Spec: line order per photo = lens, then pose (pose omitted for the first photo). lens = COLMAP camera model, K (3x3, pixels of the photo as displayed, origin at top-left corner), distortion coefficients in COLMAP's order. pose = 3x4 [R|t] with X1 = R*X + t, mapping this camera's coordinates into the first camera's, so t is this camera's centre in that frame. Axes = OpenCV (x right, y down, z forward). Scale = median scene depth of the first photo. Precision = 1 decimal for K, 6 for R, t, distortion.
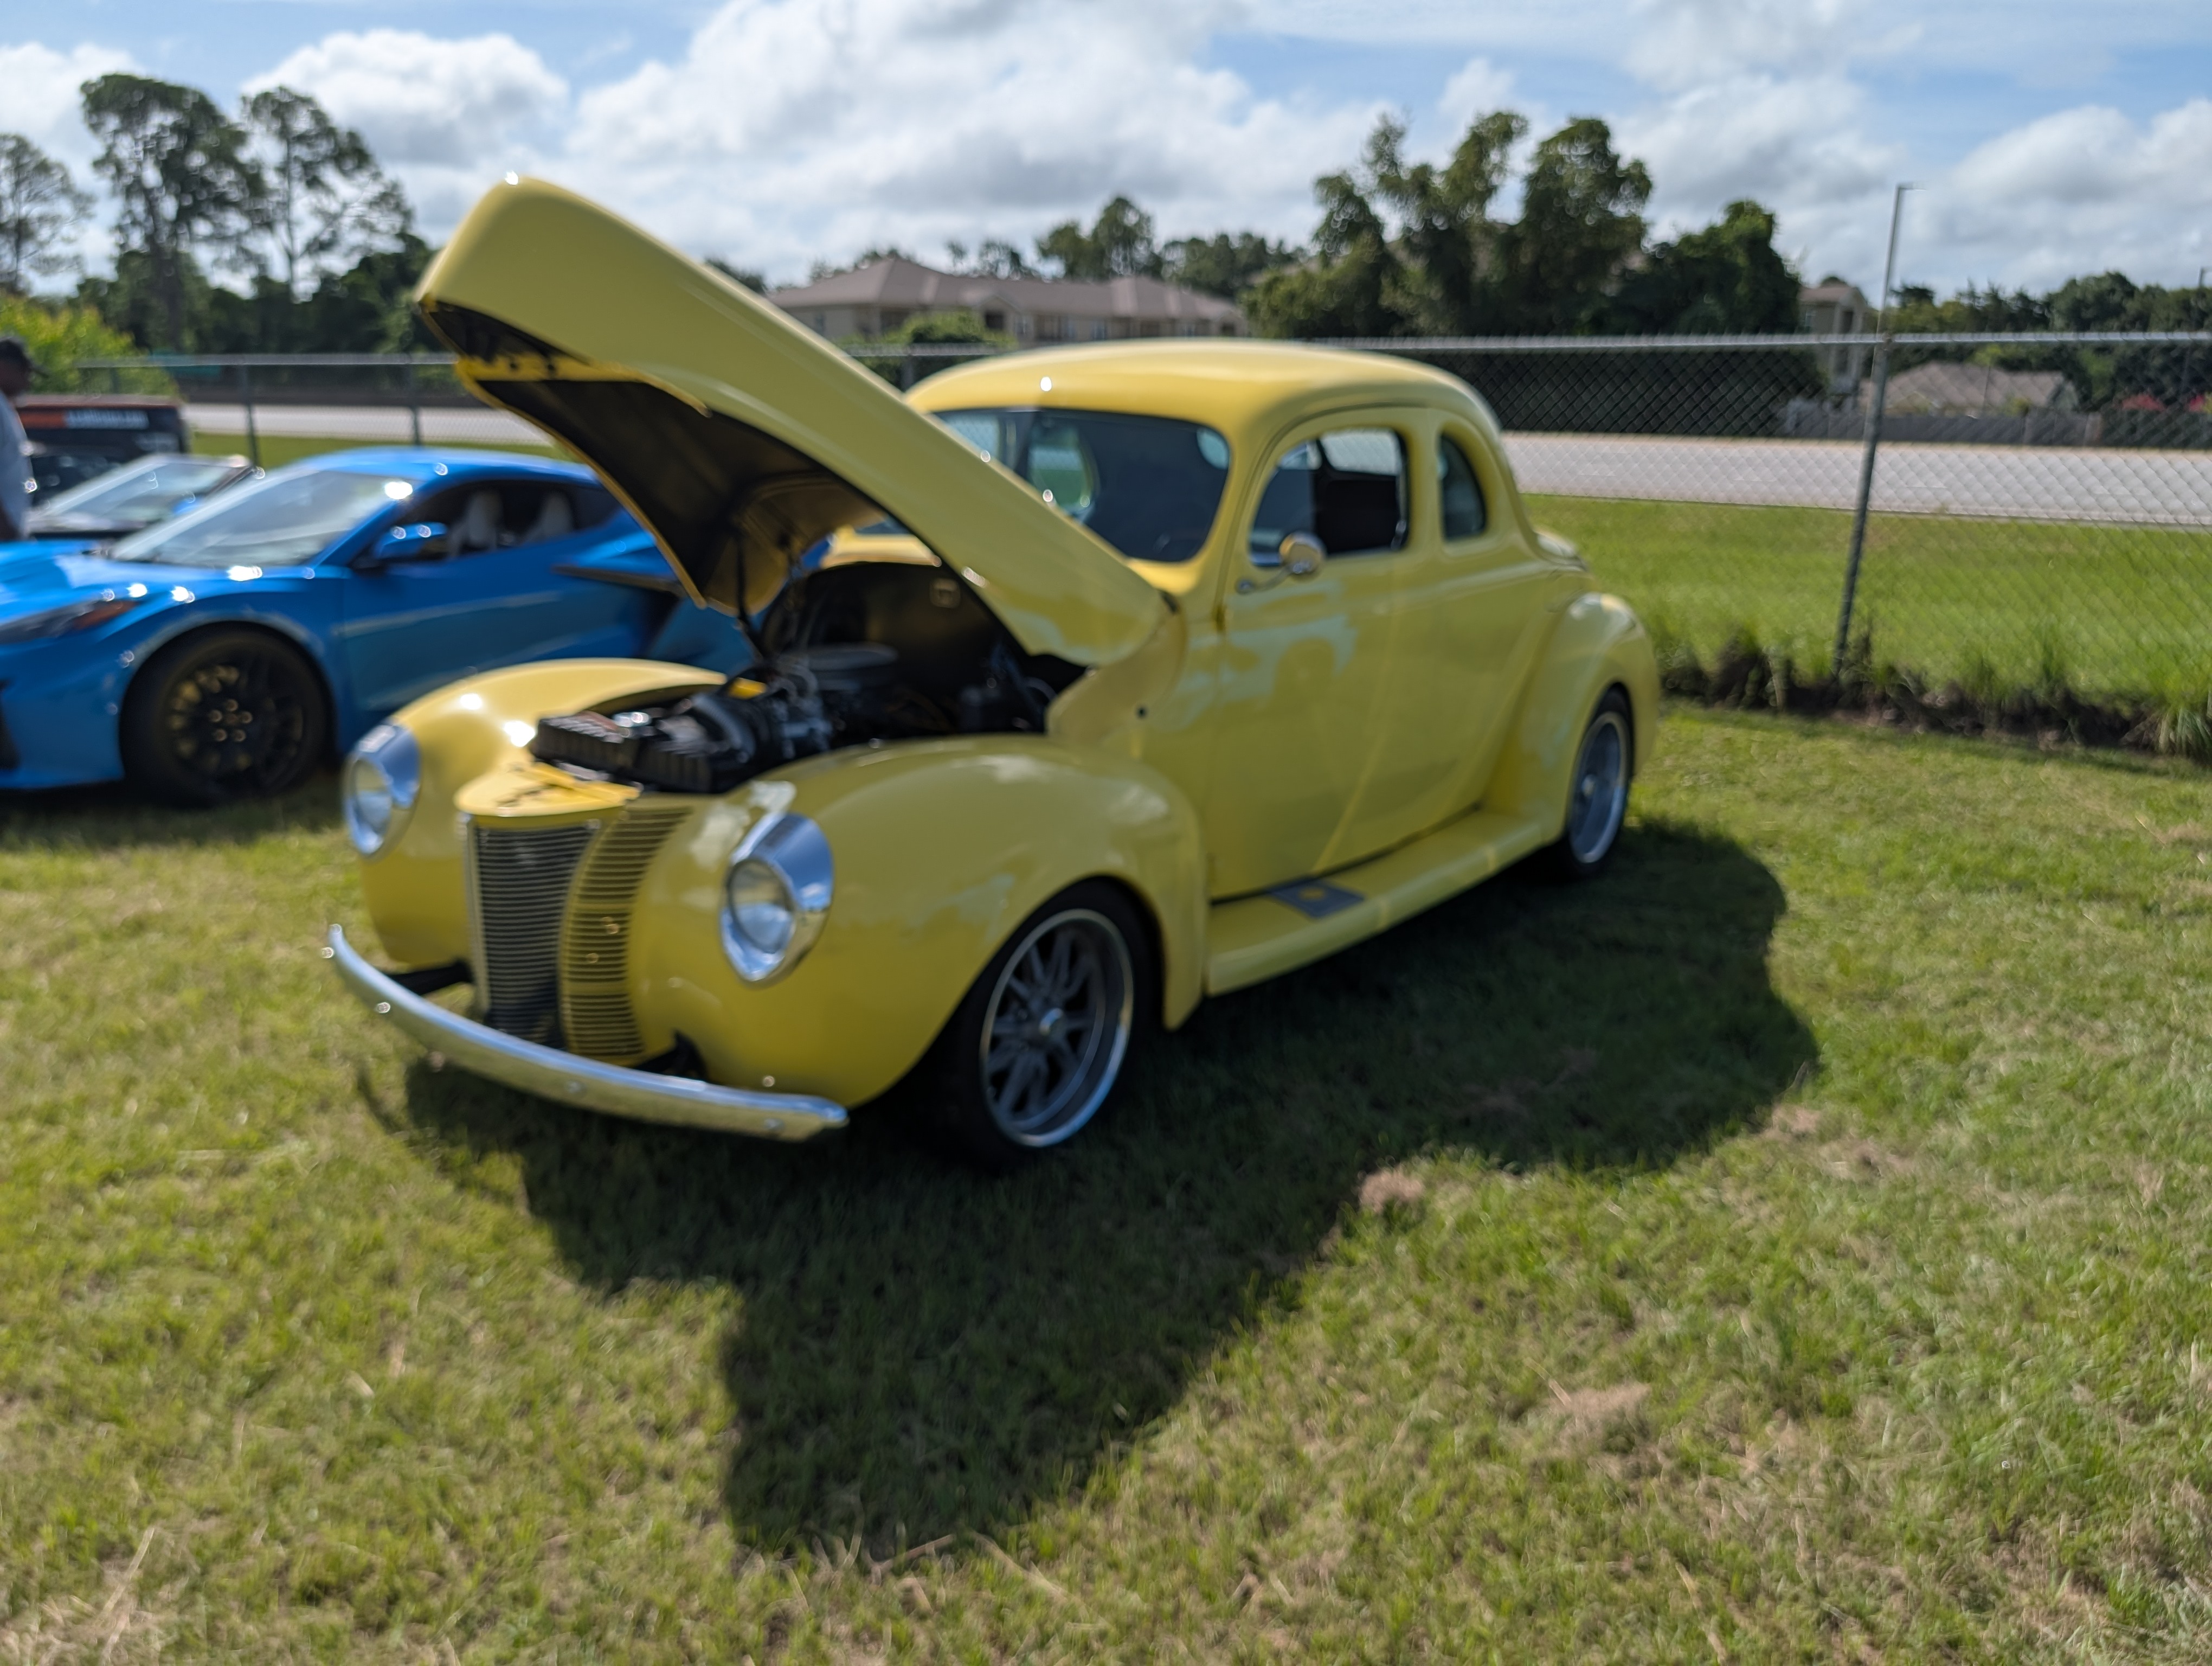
lens RADIAL K [[1589.4, 0, 1108.9], [0, 1589.4, 883.2], [0, 0, 1]] dist [-0.009140, 0.005599]
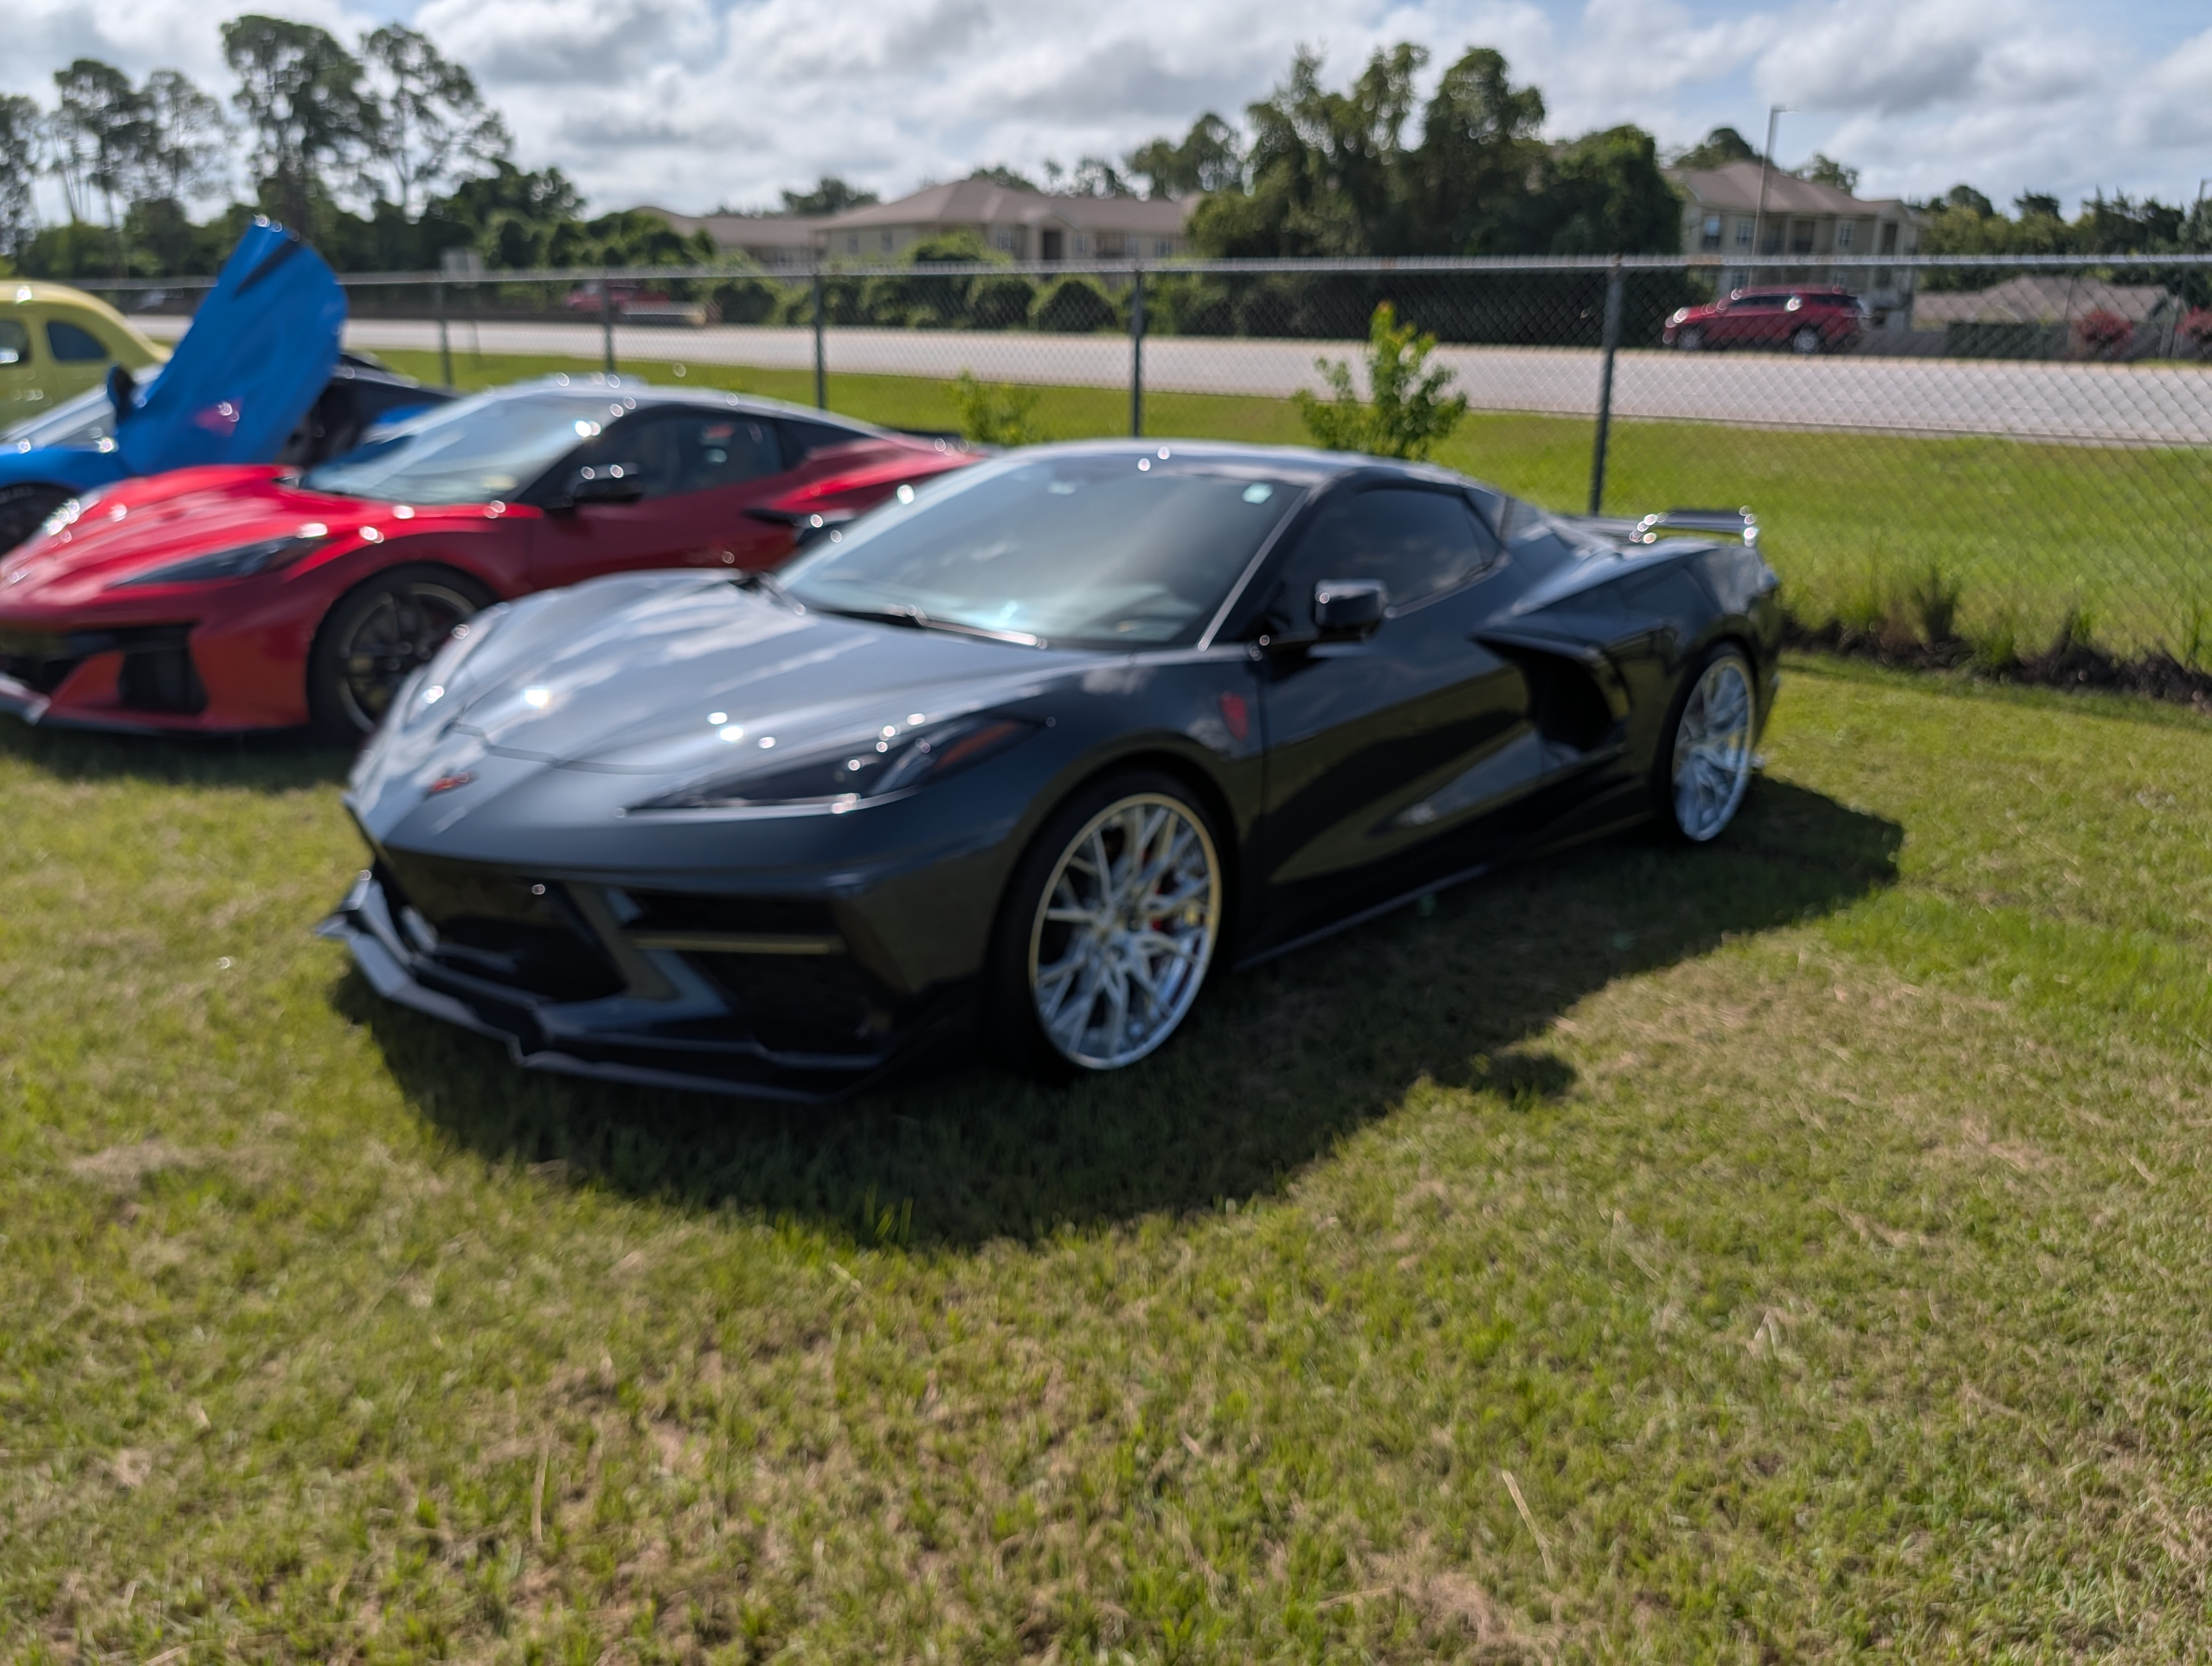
lens RADIAL K [[1588.8, 0, 1107.8], [0, 1588.8, 870.5], [0, 0, 1]] dist [-0.004738, 0.004045]
pose [[0.994794, 0.033007, -0.096411, 0.086031], [-0.029119, 0.998716, 0.041465, 0.017582], [0.097656, -0.038441, 0.994478, -0.055029]]
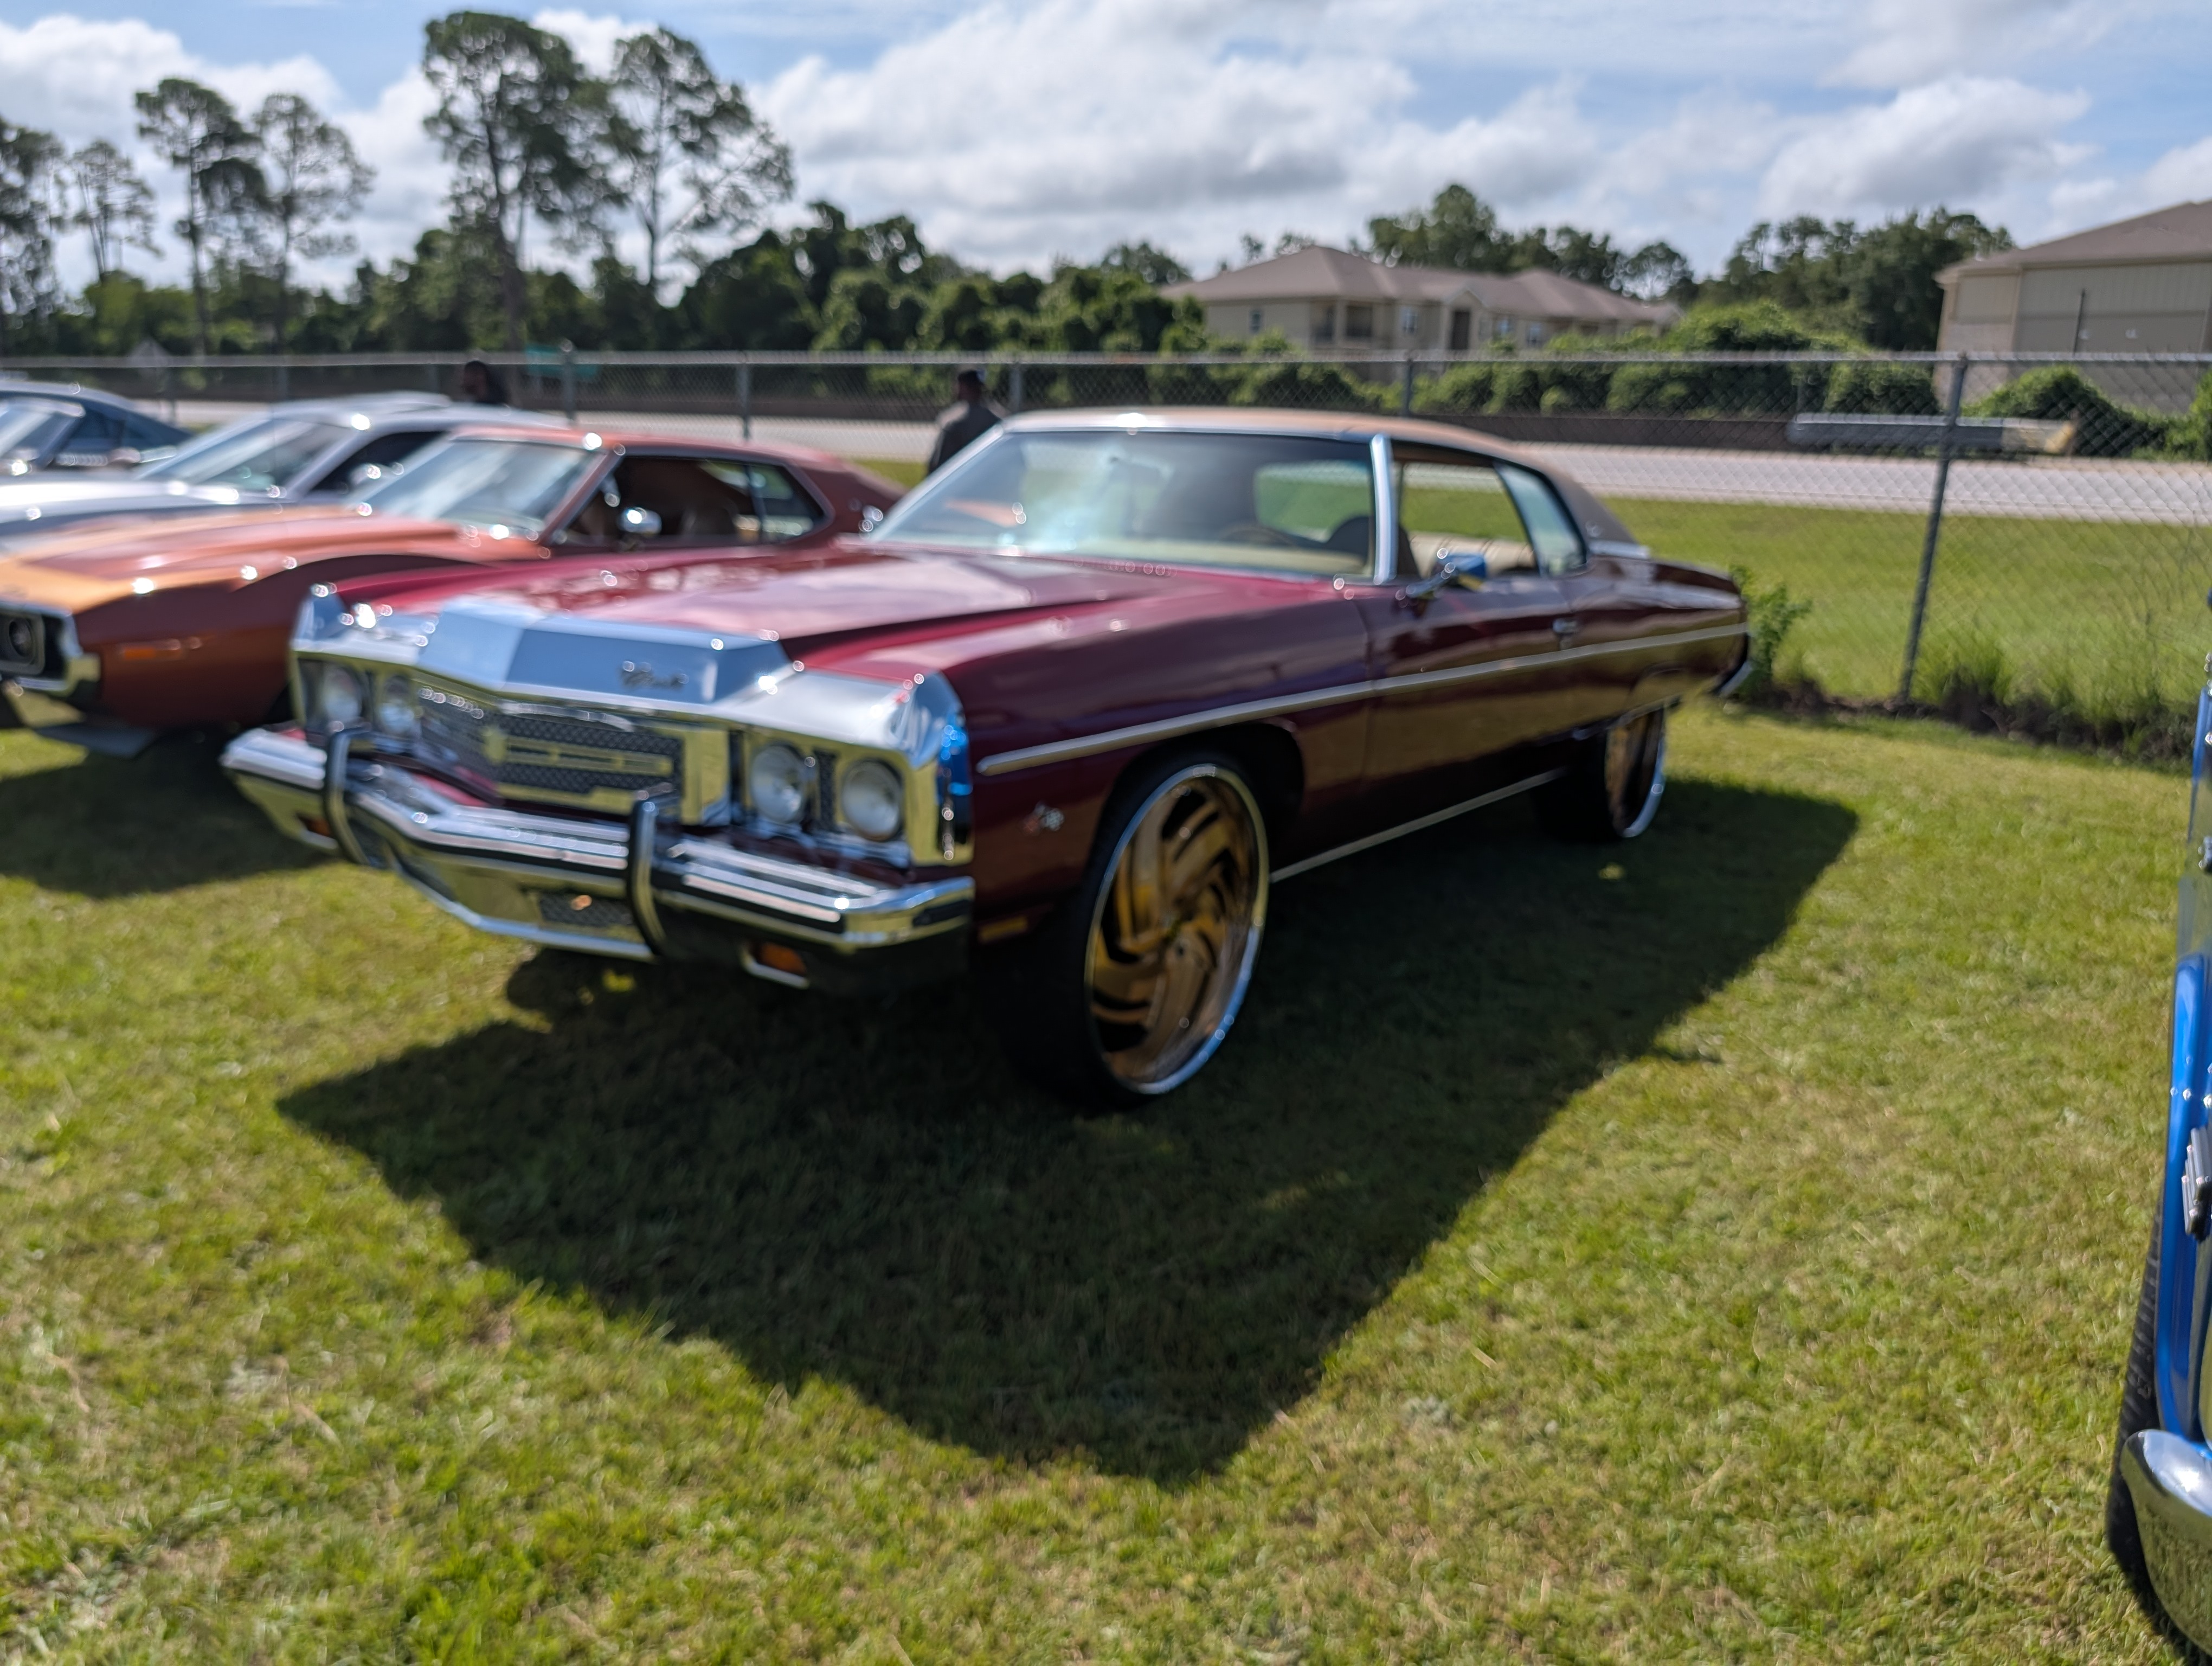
lens RADIAL K [[1566.5, 0, 1097.9], [0, 1566.5, 836.1], [0, 0, 1]] dist [-0.003535, -0.001253]
pose [[0.999877, 0.010668, -0.011531, -0.275109], [-0.010957, 0.999619, -0.025353, -0.064064], [0.011256, 0.025476, 0.999612, 0.195826]]
